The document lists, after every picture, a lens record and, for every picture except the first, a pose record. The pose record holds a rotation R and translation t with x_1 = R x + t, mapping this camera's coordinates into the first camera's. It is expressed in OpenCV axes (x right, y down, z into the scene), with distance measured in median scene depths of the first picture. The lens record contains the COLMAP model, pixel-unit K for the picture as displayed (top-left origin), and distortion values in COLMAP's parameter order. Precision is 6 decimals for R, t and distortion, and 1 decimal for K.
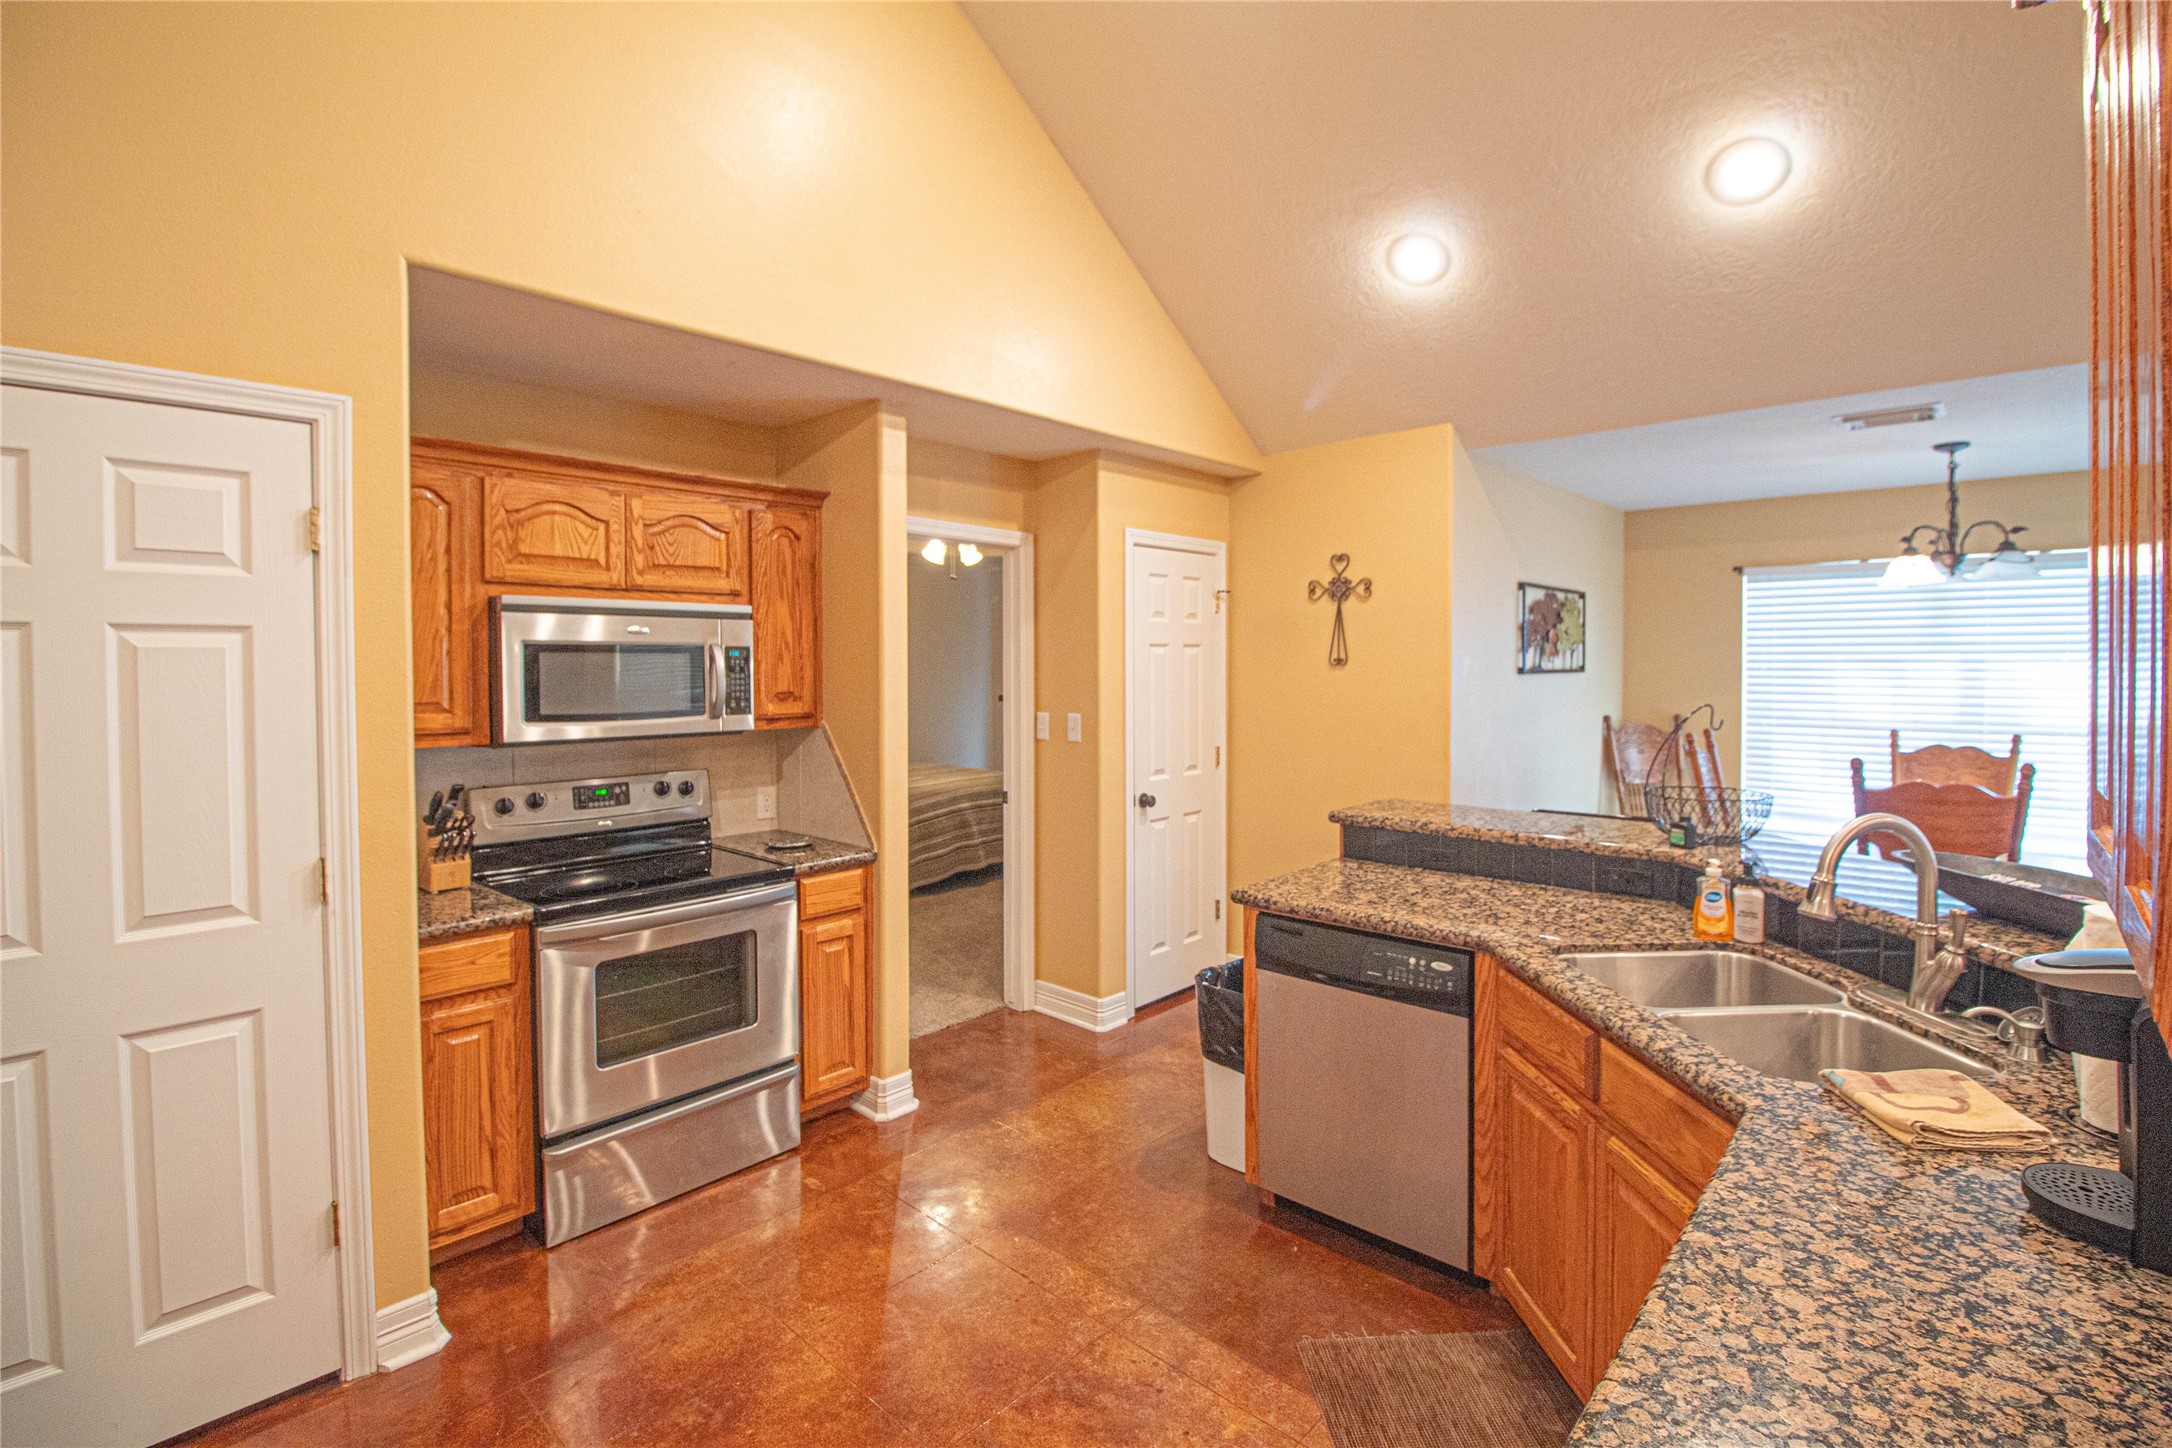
lens RADIAL K [[998.7, 0, 1091.0], [0, 998.7, 682.9], [0, 0, 1]] dist [-0.001689, -0.014696]
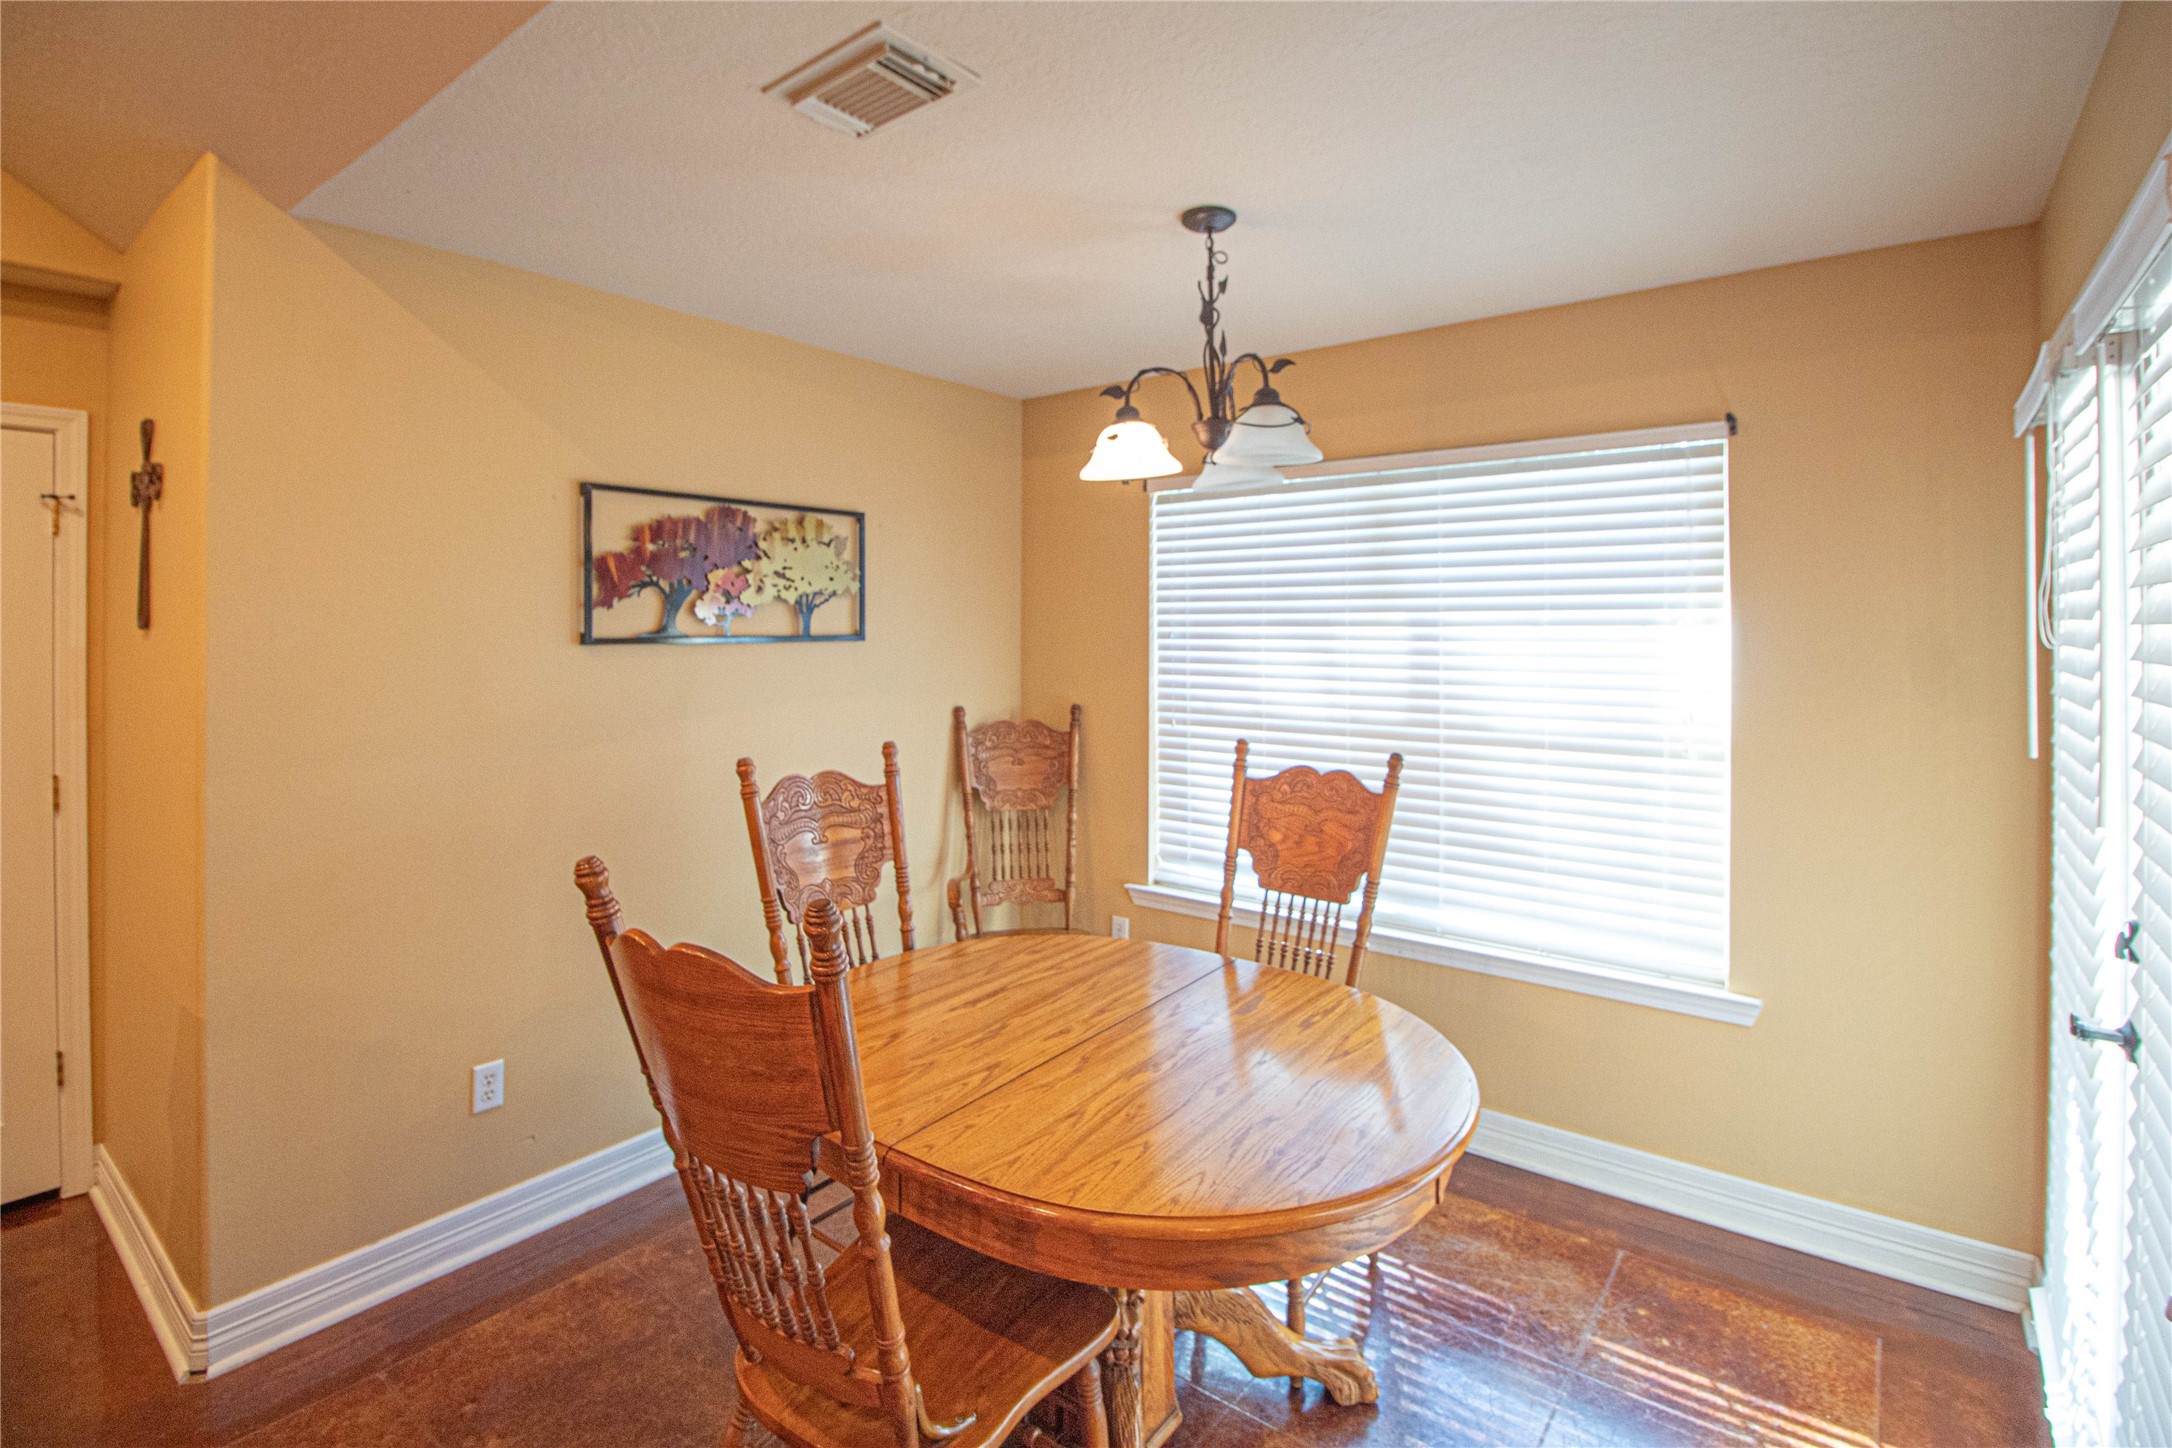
lens RADIAL K [[1025.7, 0, 1081.0], [0, 1025.7, 623.5], [0, 0, 1]] dist [0.002241, -0.011808]
pose [[0.996977, 0.001041, 0.077685, 0.952373], [0.000861, 0.999701, -0.024449, -0.009402], [-0.077687, 0.024442, 0.996678, 0.572984]]
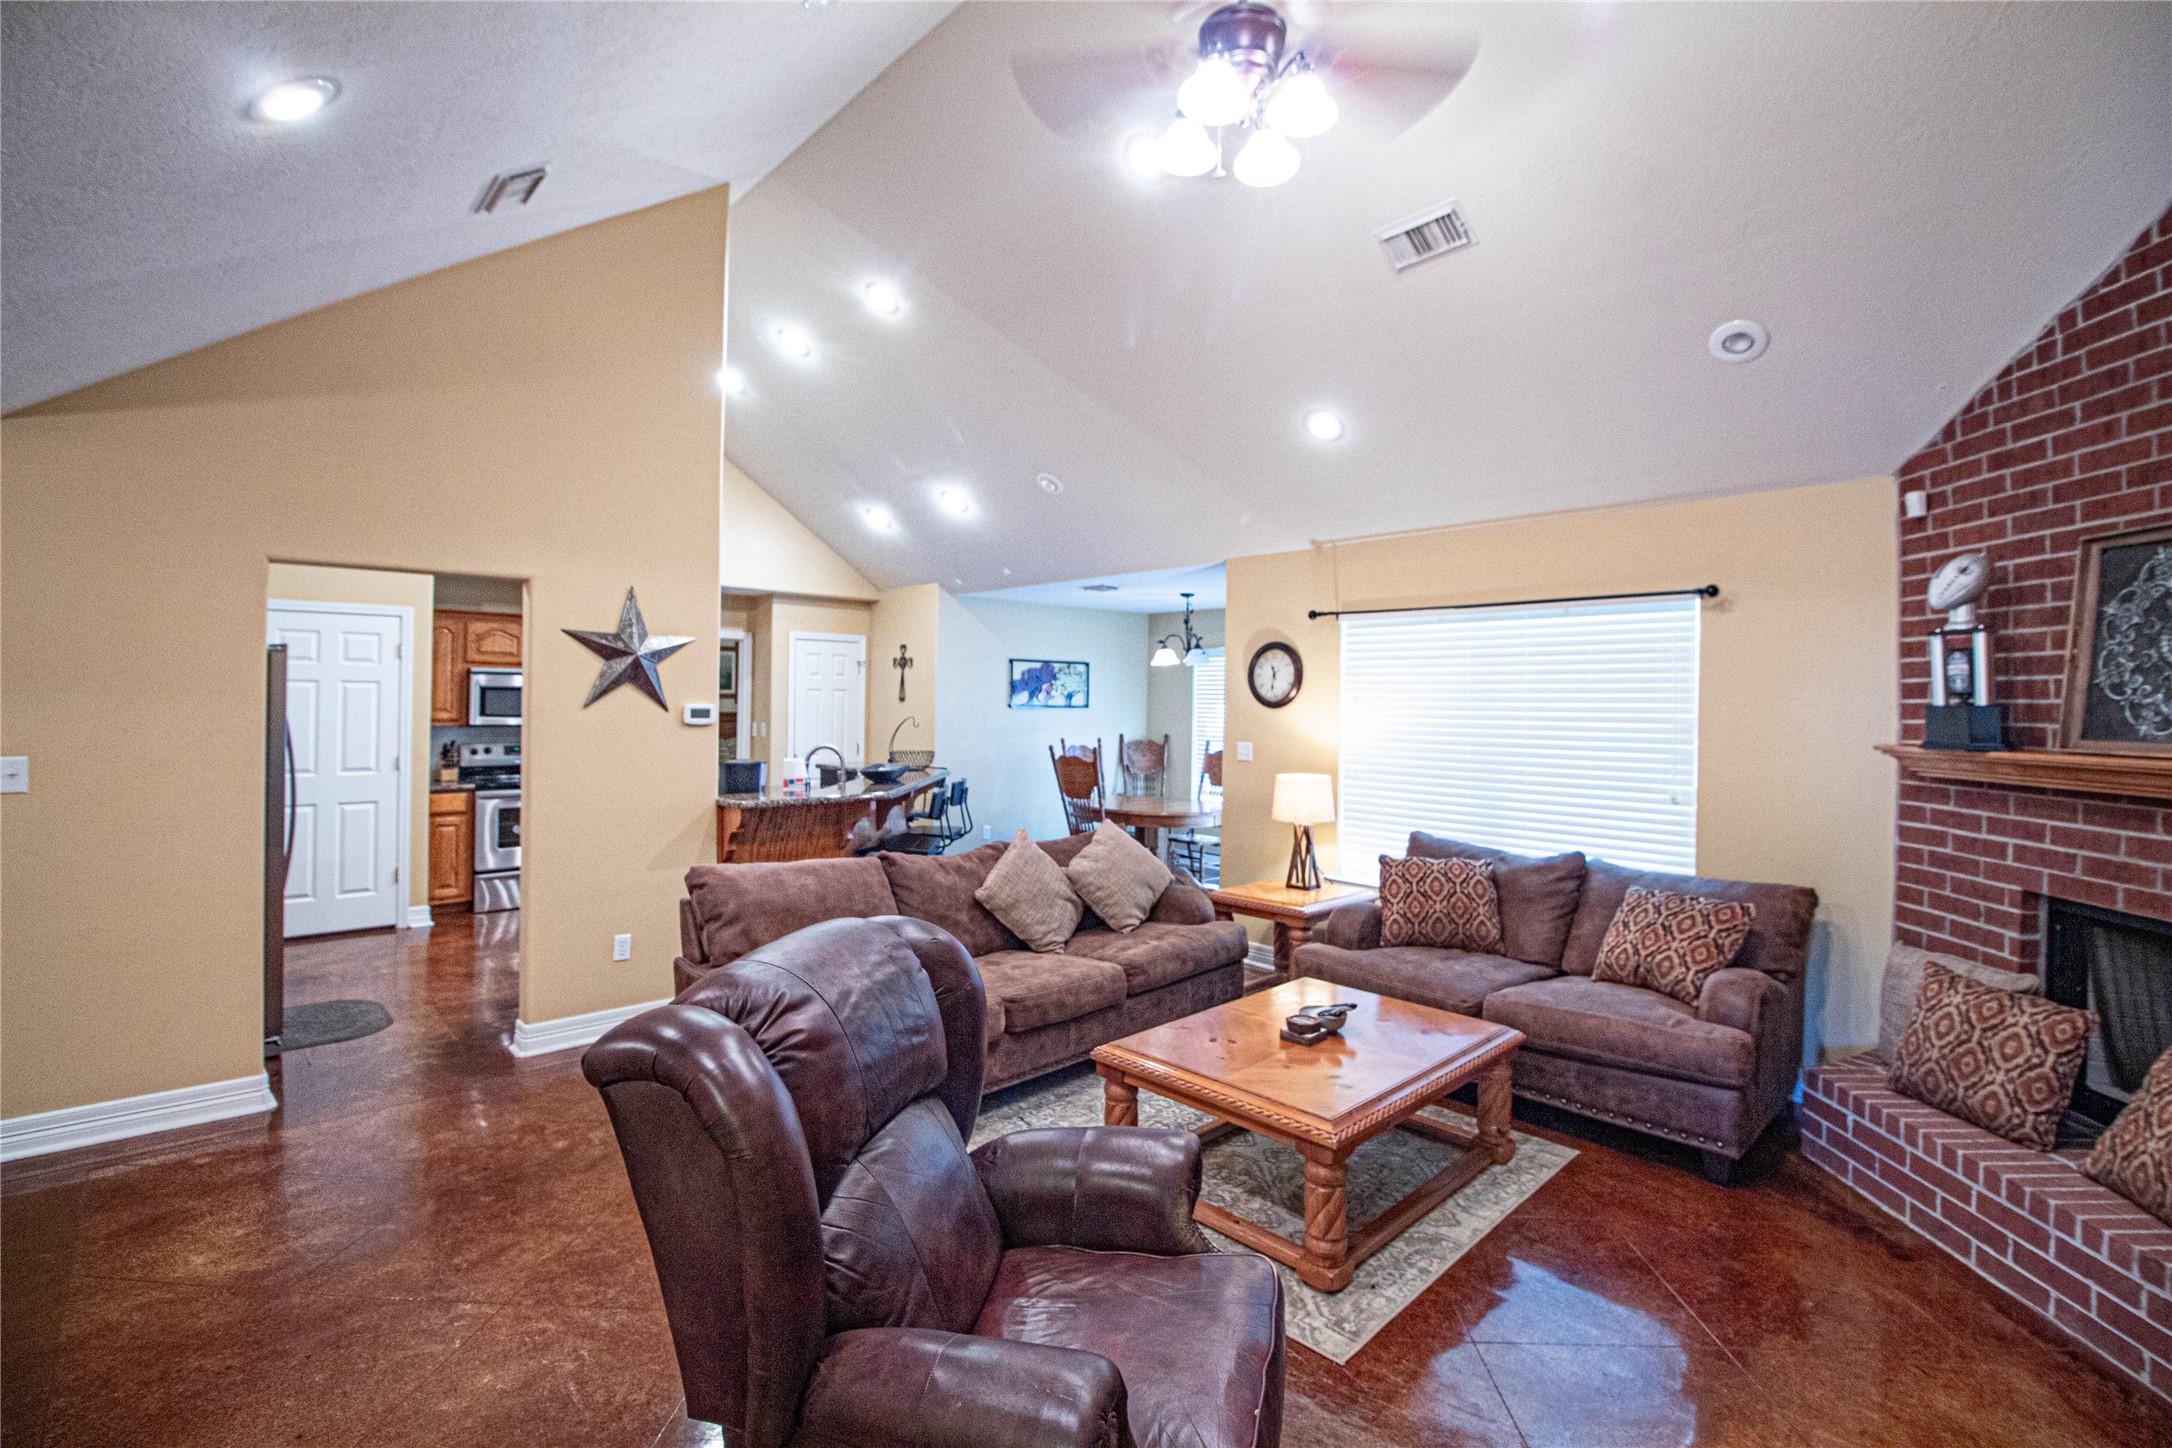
lens RADIAL K [[1002.4, 0, 1098.8], [0, 1002.4, 688.0], [0, 0, 1]] dist [-0.010448, -0.007774]
pose [[0.996897, 0.014285, -0.077409, 1.065166], [-0.016831, 0.999335, -0.032338, 0.018244], [0.076896, 0.033540, 0.996475, -1.257301]]
